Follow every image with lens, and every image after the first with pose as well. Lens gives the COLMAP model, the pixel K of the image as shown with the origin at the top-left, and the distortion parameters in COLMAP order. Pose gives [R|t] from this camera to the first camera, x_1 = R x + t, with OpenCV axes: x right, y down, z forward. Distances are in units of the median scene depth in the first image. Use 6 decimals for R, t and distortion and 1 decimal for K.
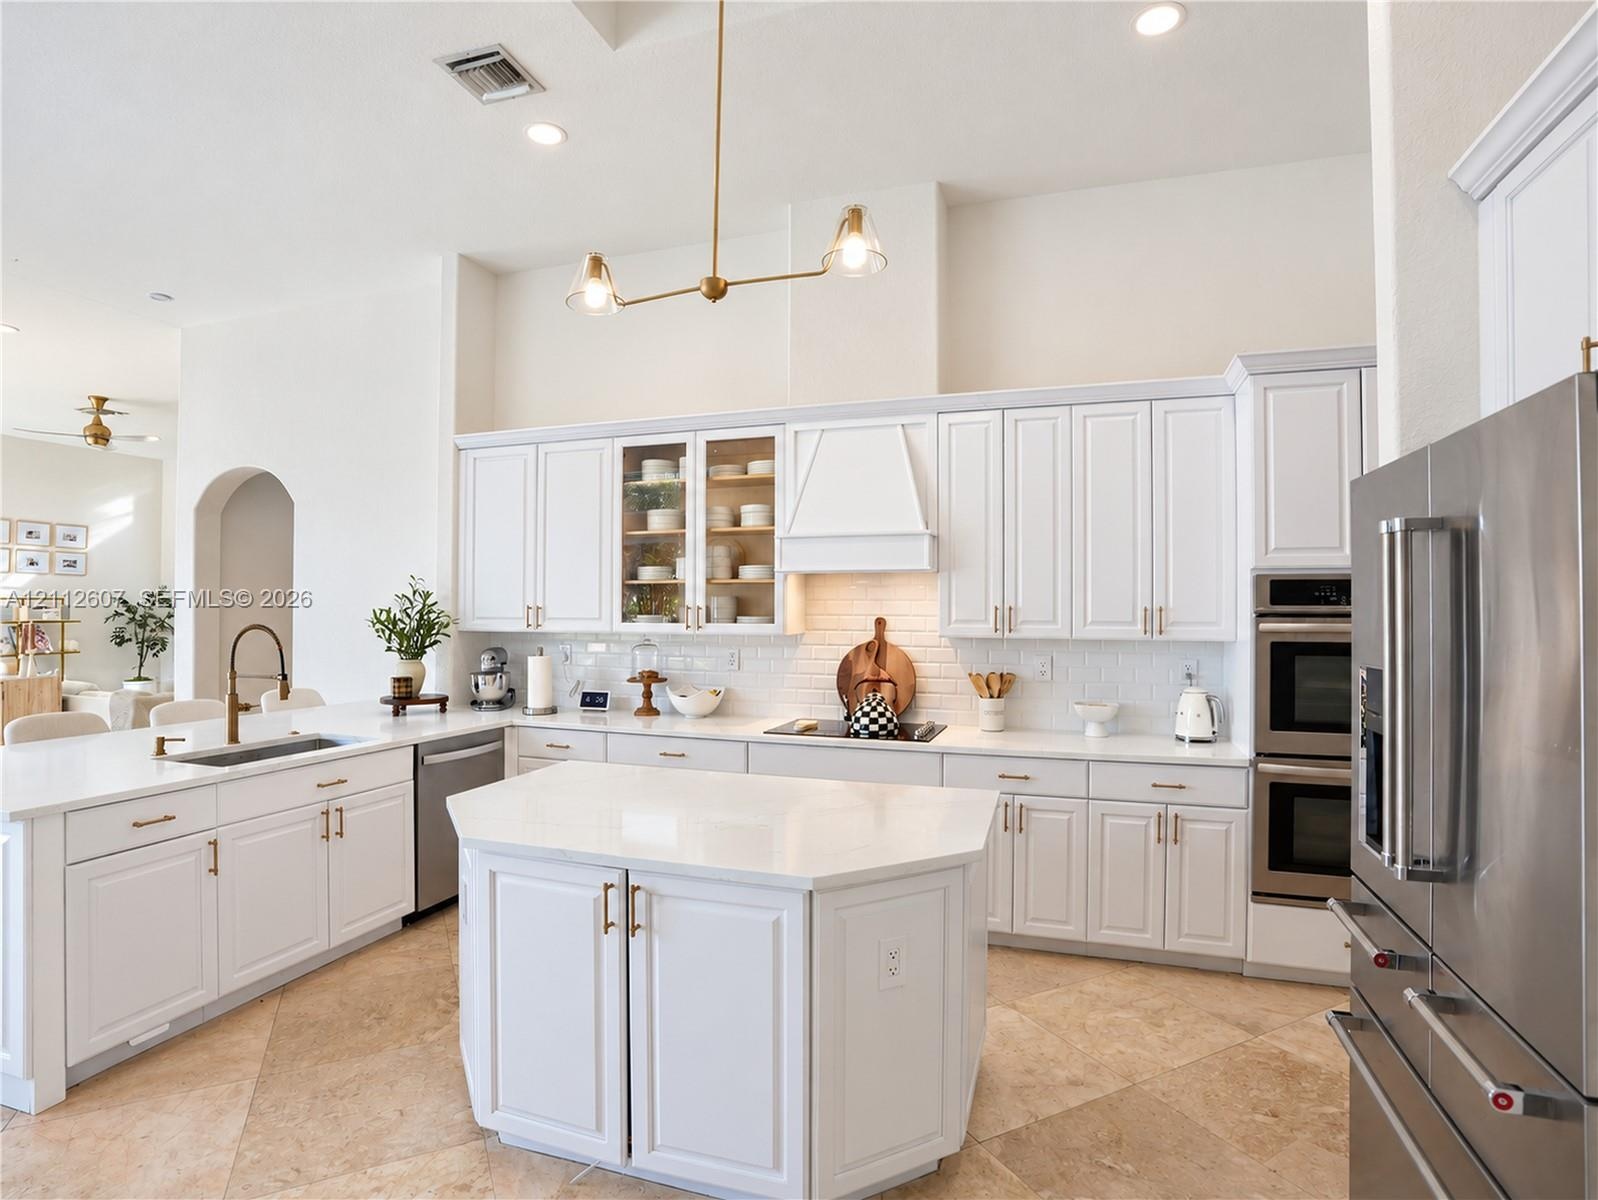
lens RADIAL K [[832.0, 0, 808.5], [0, 832.0, 609.3], [0, 0, 1]] dist [-0.049999, 0.001137]
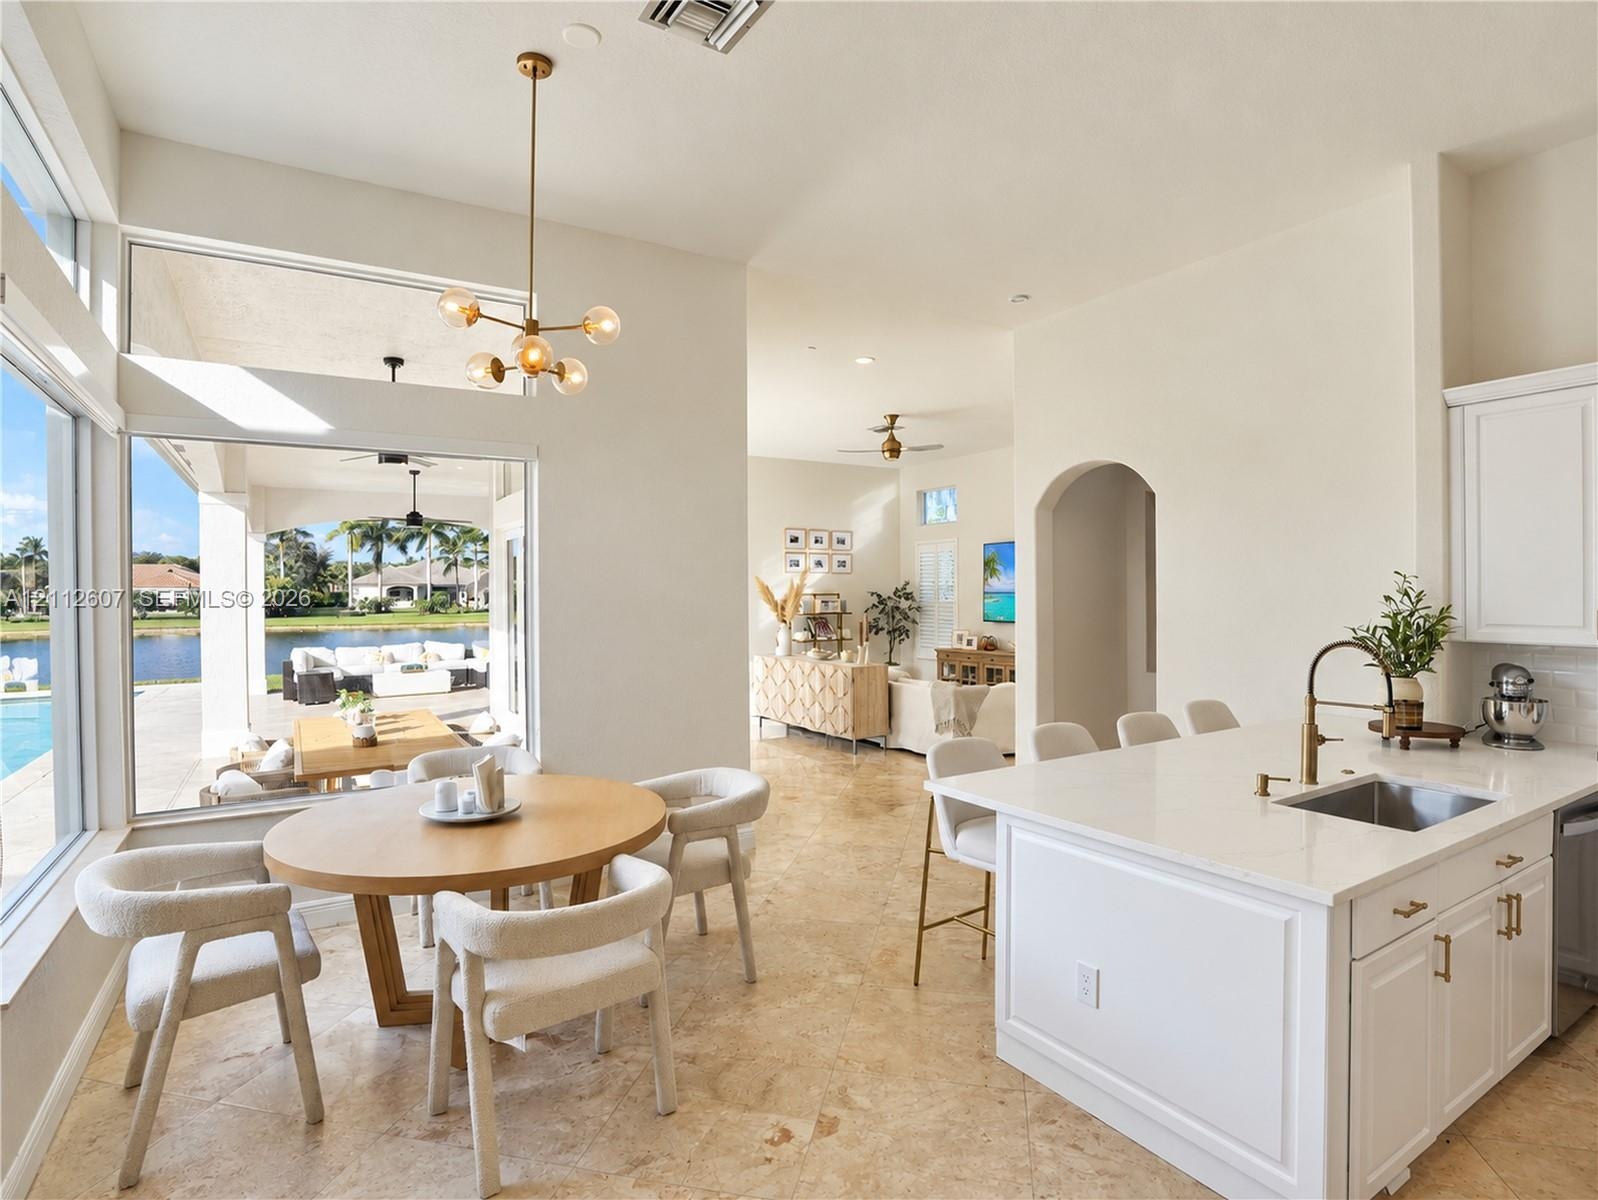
lens RADIAL K [[835.3, 0, 803.9], [0, 835.3, 604.5], [0, 0, 1]] dist [-0.040184, 0.002617]
pose [[0.772985, 0.001598, -0.634422, -0.241629], [0.005134, 0.999948, 0.008775, -0.010873], [0.634403, -0.010040, 0.772937, 0.012656]]
